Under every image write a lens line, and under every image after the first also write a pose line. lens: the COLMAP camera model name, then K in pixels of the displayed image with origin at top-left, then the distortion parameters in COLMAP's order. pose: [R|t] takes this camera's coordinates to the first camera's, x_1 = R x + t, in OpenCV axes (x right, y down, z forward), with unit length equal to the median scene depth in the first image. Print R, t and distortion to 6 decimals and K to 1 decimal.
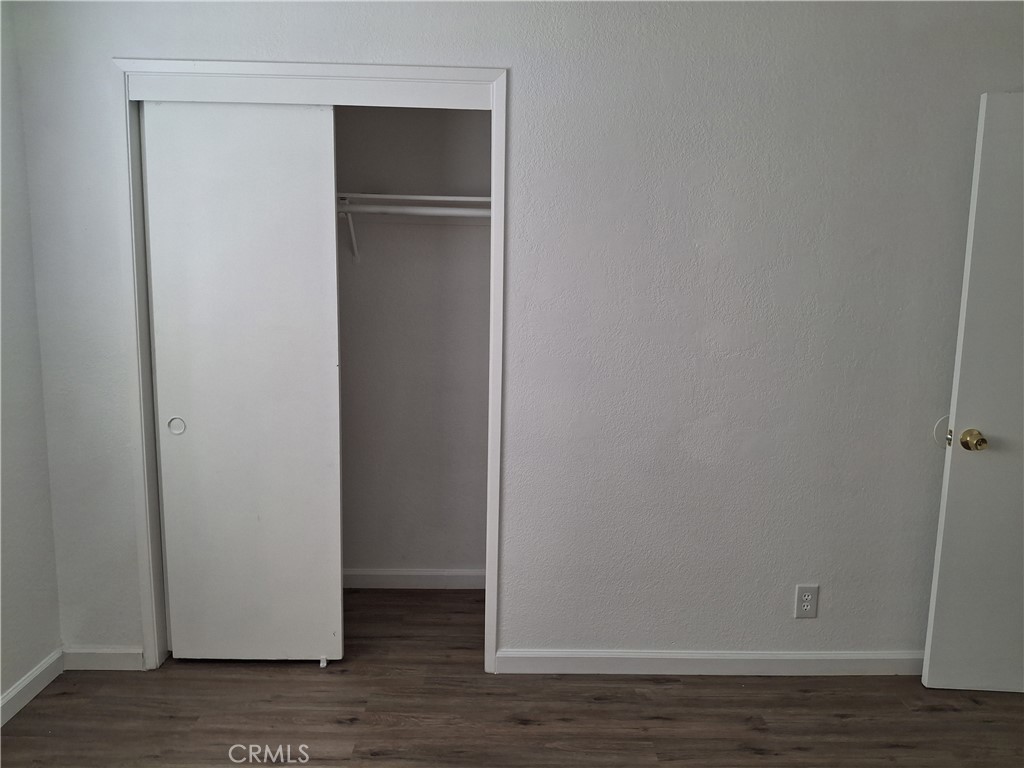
lens RADIAL K [[758.5, 0, 532.6], [0, 758.5, 364.2], [0, 0, 1]] dist [-0.007609, -0.006763]
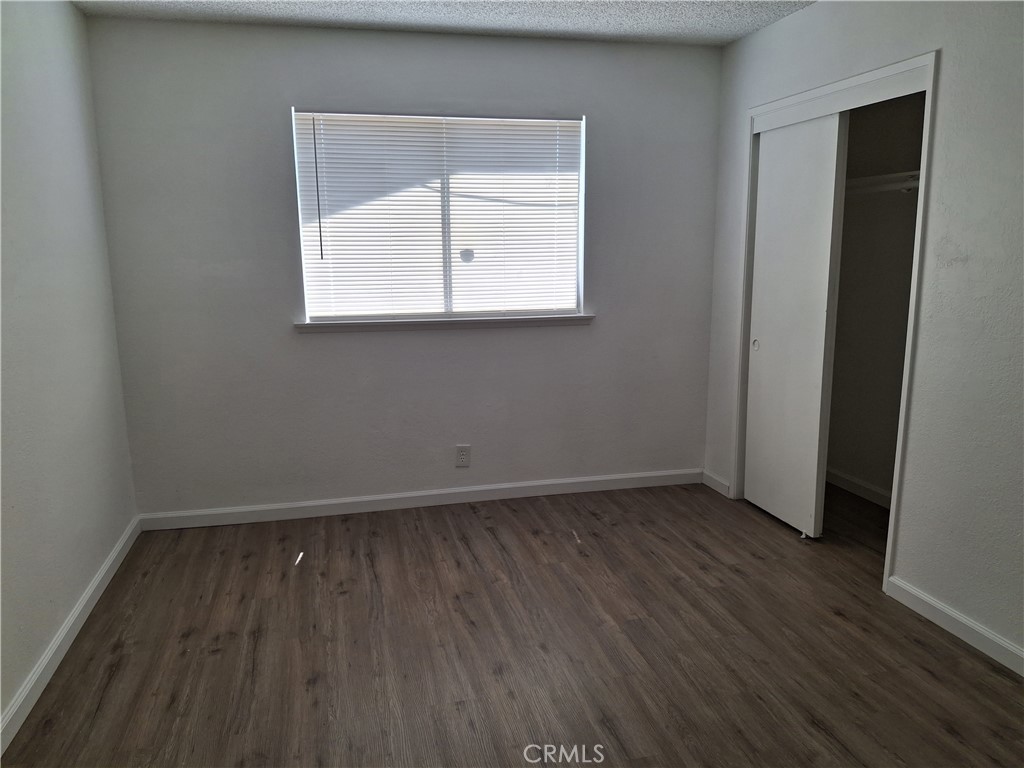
lens RADIAL K [[758.5, 0, 510.6], [0, 758.5, 380.7], [0, 0, 1]] dist [-0.007609, -0.006763]
pose [[0.220590, 0.150403, -0.963701, 0.927460], [-0.108228, 0.985712, 0.129065, 0.008654], [0.969343, 0.075829, 0.233716, 0.176650]]
